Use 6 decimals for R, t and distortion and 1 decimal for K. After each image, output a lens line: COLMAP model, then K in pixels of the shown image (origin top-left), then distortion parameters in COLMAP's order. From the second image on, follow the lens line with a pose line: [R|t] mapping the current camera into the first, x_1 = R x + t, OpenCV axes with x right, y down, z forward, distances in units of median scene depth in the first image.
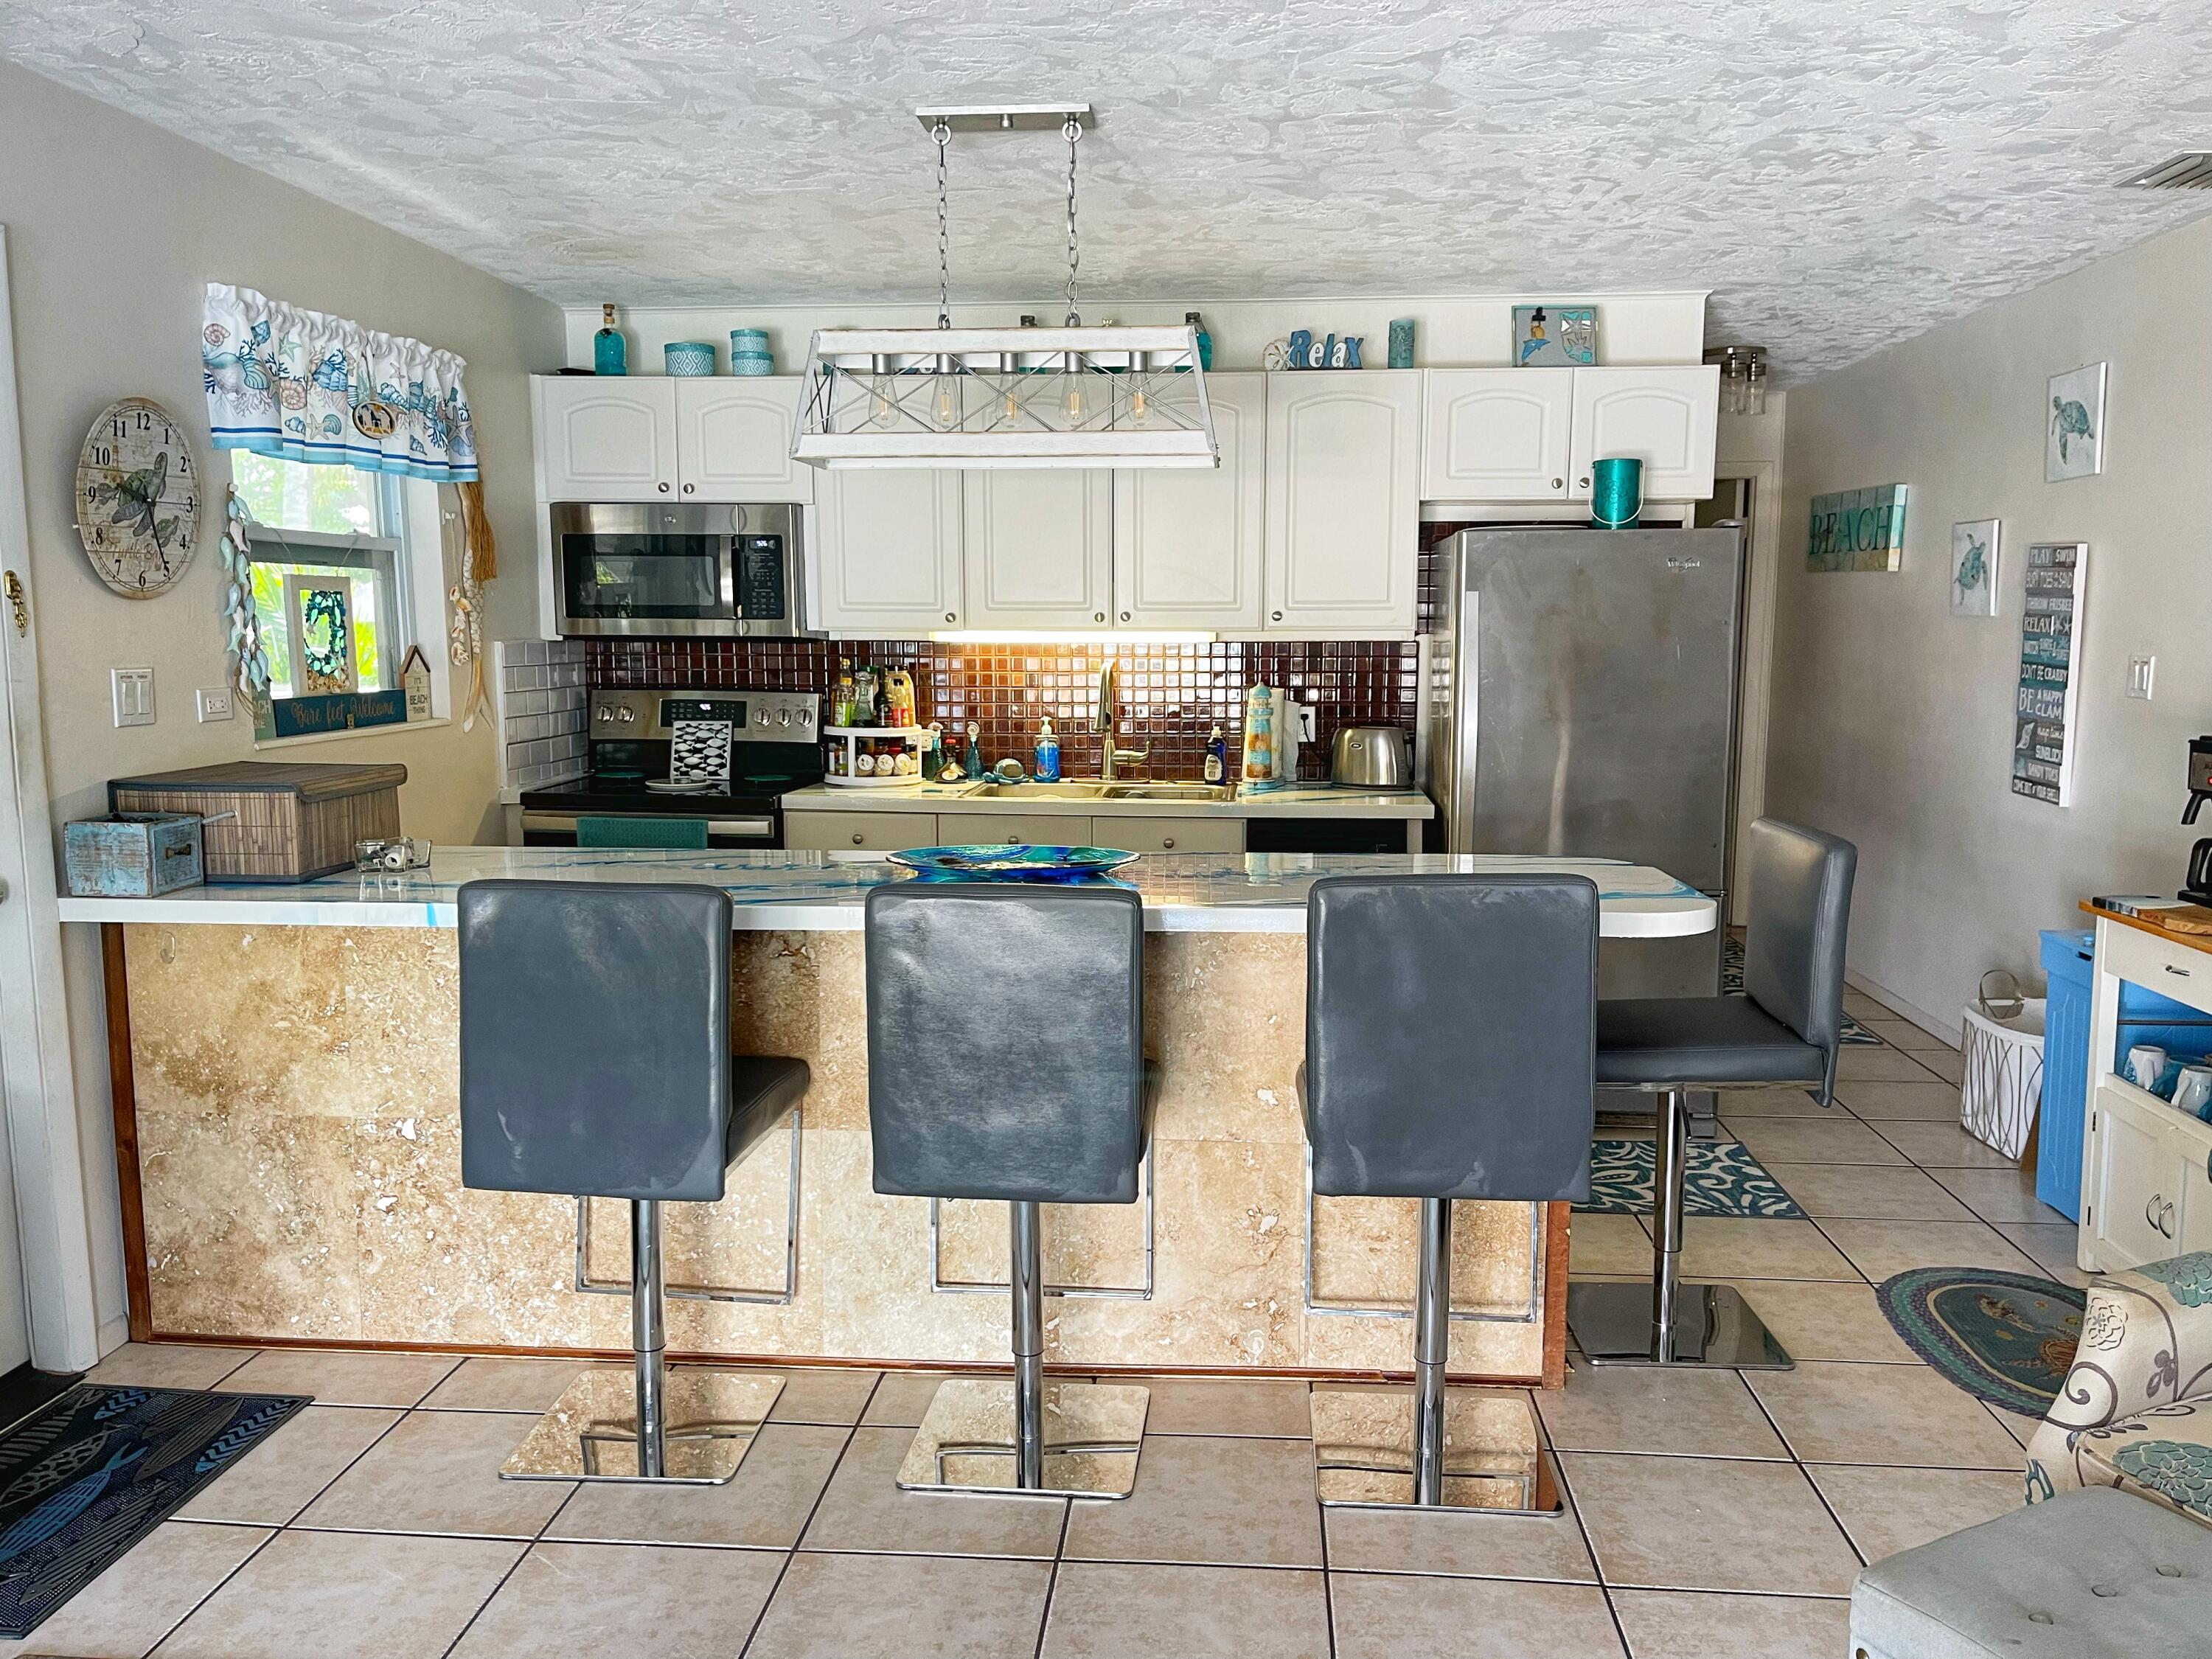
lens RADIAL K [[1696.6, 0, 1110.0], [0, 1696.6, 838.1], [0, 0, 1]] dist [0.016604, -0.005159]
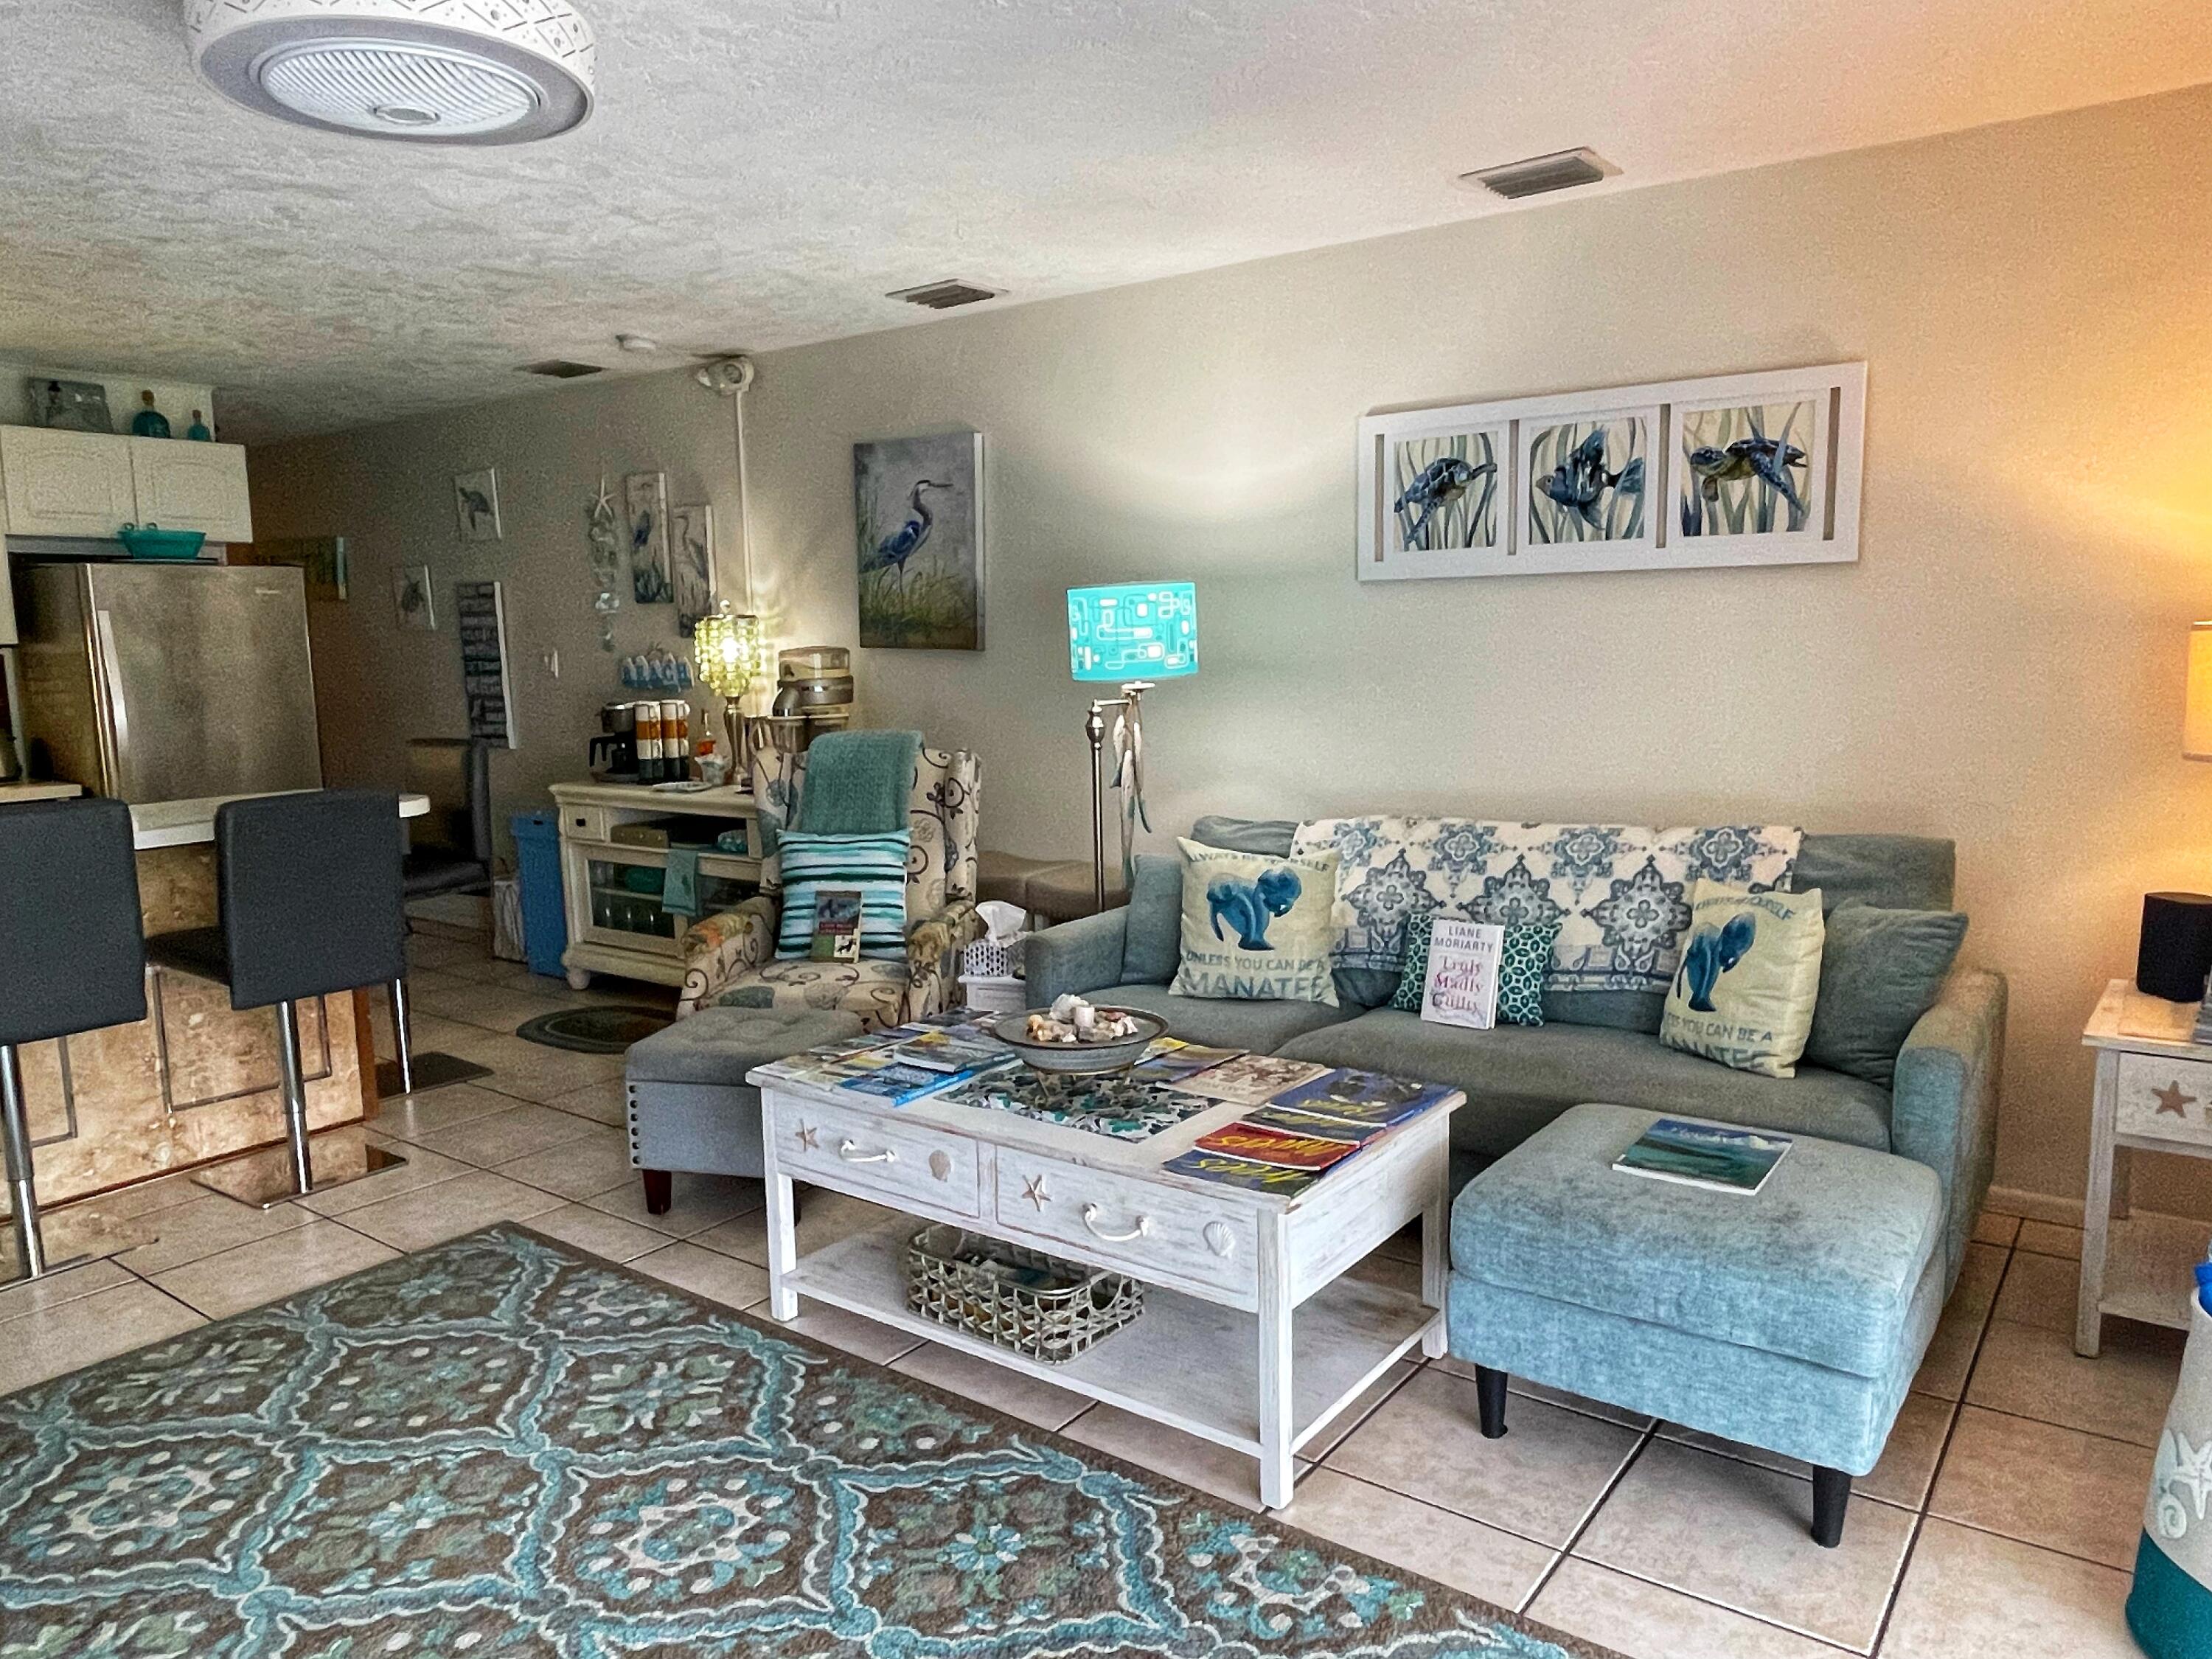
lens RADIAL K [[1490.9, 0, 1106.0], [0, 1490.9, 830.1], [0, 0, 1]] dist [-0.002845, -0.000951]
pose [[0.534655, -0.124846, 0.835798, -0.466030], [0.129489, 0.989450, 0.064964, 0.056558], [-0.835091, 0.073494, 0.545180, -0.308150]]
